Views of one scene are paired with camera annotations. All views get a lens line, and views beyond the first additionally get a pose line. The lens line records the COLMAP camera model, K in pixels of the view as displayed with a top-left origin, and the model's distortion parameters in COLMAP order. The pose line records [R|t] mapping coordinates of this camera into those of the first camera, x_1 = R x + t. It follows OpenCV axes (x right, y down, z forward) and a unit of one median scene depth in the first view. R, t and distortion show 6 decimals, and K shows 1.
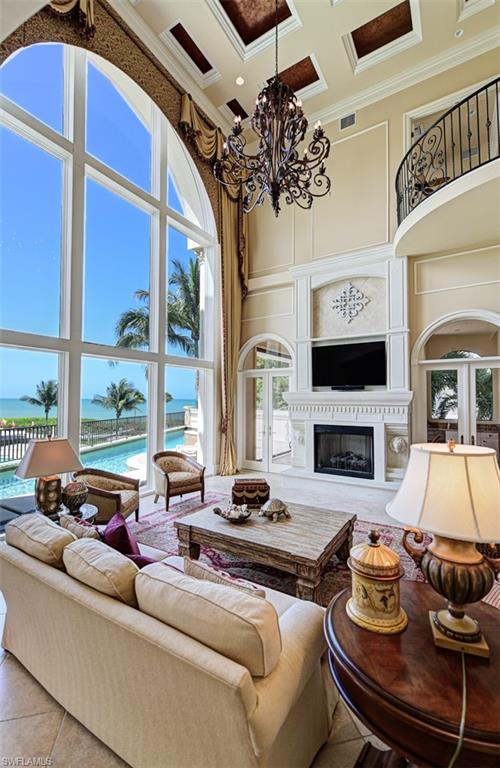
lens RADIAL K [[348.1, 0, 244.8], [0, 348.1, 390.6], [0, 0, 1]] dist [0.005395, 0.000234]
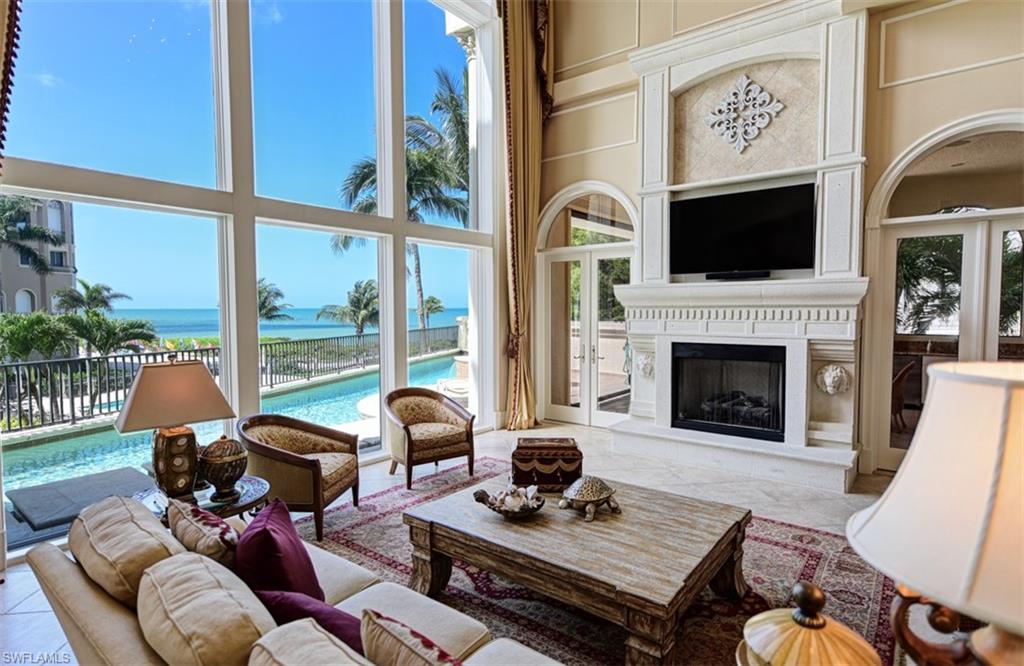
lens RADIAL K [[555.5, 0, 496.2], [0, 555.5, 337.8], [0, 0, 1]] dist [0.010872, 0.000137]
pose [[0.993173, -0.001668, -0.116638, 0.026017], [0.010685, 0.996995, 0.076732, 0.020379], [0.116160, -0.077454, 0.990206, 0.098718]]
